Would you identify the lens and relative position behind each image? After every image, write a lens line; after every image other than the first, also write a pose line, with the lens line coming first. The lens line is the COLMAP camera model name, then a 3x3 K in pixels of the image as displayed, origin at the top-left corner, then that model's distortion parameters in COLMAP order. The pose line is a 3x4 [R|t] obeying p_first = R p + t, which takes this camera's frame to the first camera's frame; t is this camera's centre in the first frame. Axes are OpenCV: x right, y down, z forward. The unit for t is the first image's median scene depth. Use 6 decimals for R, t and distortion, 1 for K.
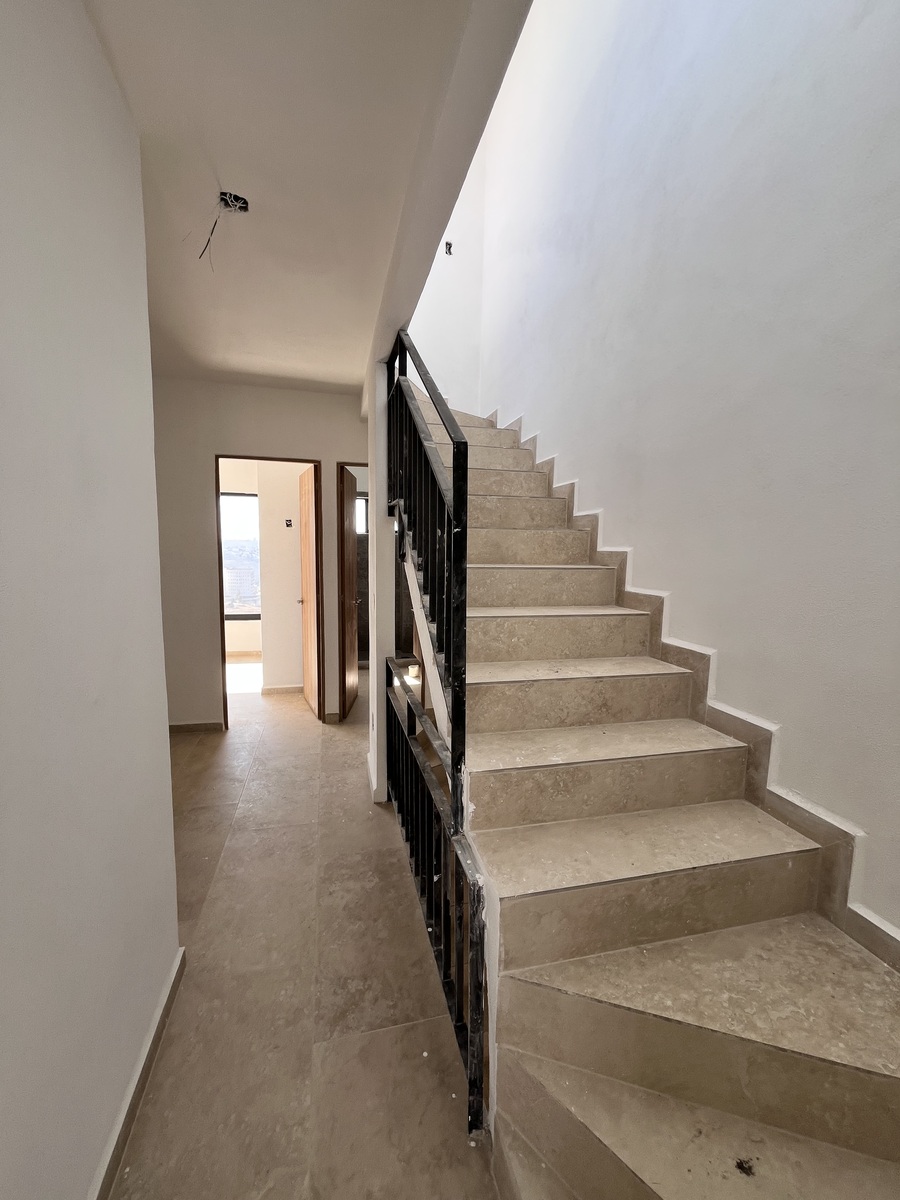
lens RADIAL K [[486.0, 0, 450.0], [0, 486.0, 600.0], [0, 0, 1]] dist [-0.002601, 0.000282]
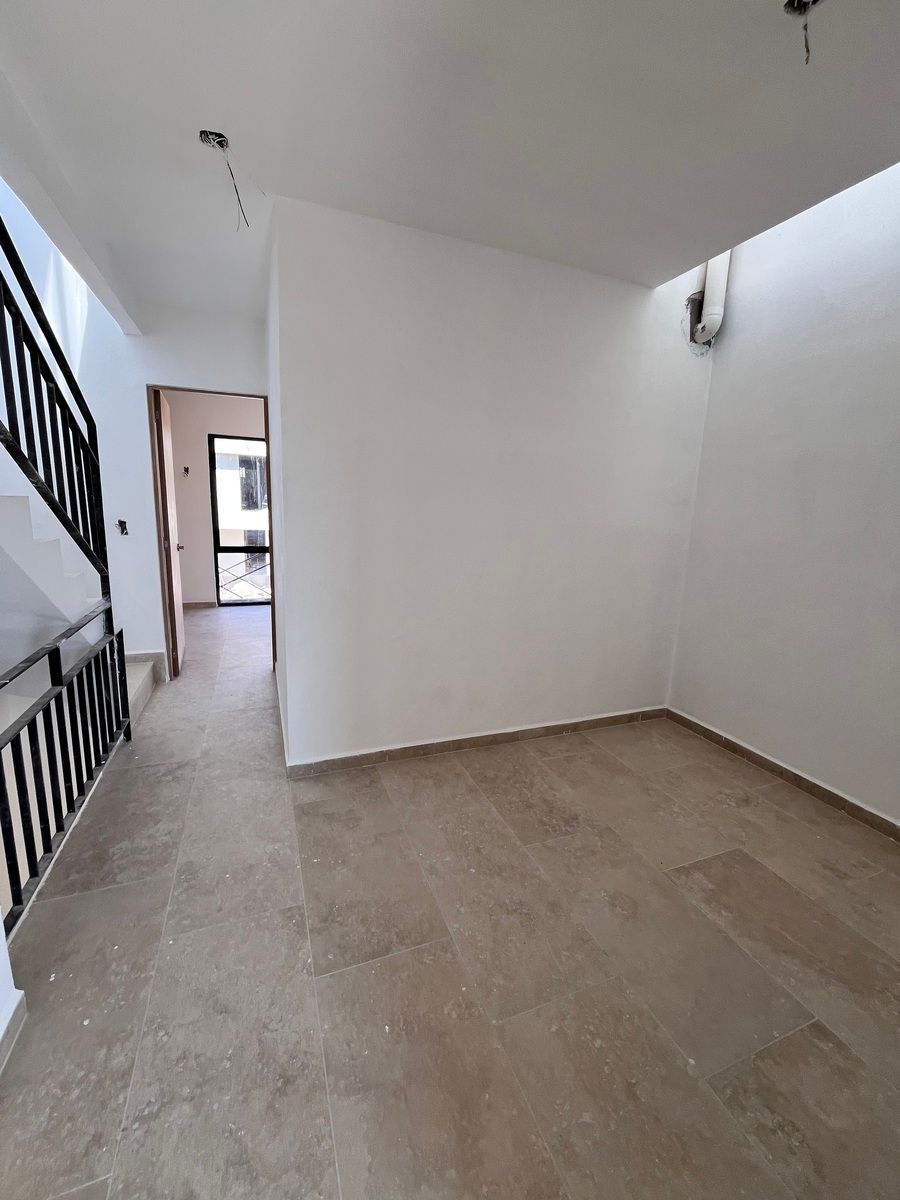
lens RADIAL K [[486.0, 0, 450.0], [0, 486.0, 600.0], [0, 0, 1]] dist [-0.002601, 0.000282]
pose [[-0.991016, -0.019874, -0.132258, -0.695088], [-0.056537, 0.958448, 0.279609, -0.177223], [0.121205, 0.284575, -0.950961, 1.931848]]
